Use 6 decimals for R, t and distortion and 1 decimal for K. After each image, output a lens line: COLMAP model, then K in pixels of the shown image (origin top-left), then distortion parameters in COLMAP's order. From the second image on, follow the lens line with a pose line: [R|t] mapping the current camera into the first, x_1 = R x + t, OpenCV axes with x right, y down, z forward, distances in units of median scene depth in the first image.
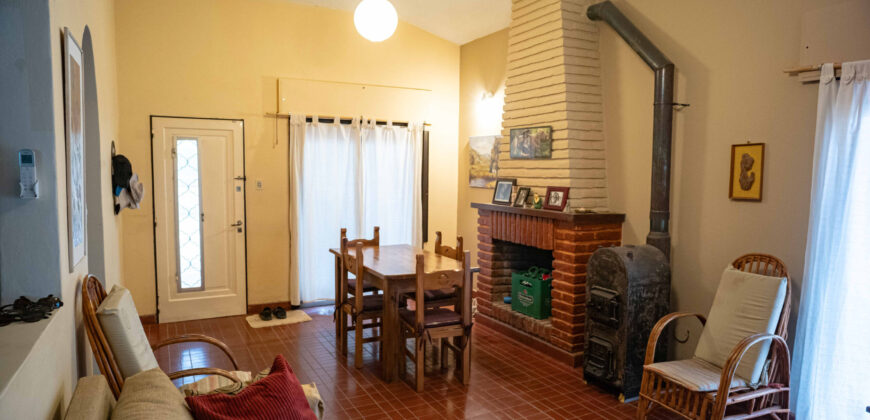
lens RADIAL K [[515.8, 0, 437.6], [0, 515.8, 209.8], [0, 0, 1]] dist [-0.009615, 0.000183]
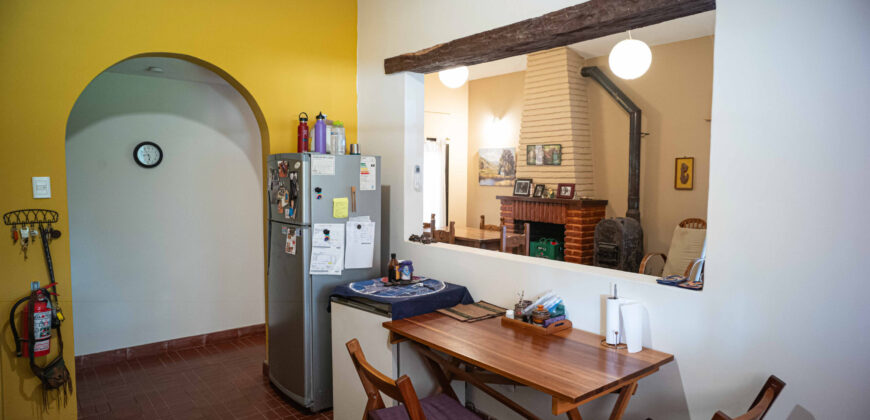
lens RADIAL K [[515.8, 0, 431.8], [0, 515.8, 210.7], [0, 0, 1]] dist [-0.009615, 0.000183]
pose [[0.981513, -0.019198, 0.190432, -0.473192], [0.019670, 0.999806, -0.000586, 0.031061], [-0.190384, 0.004321, 0.981700, -0.460809]]
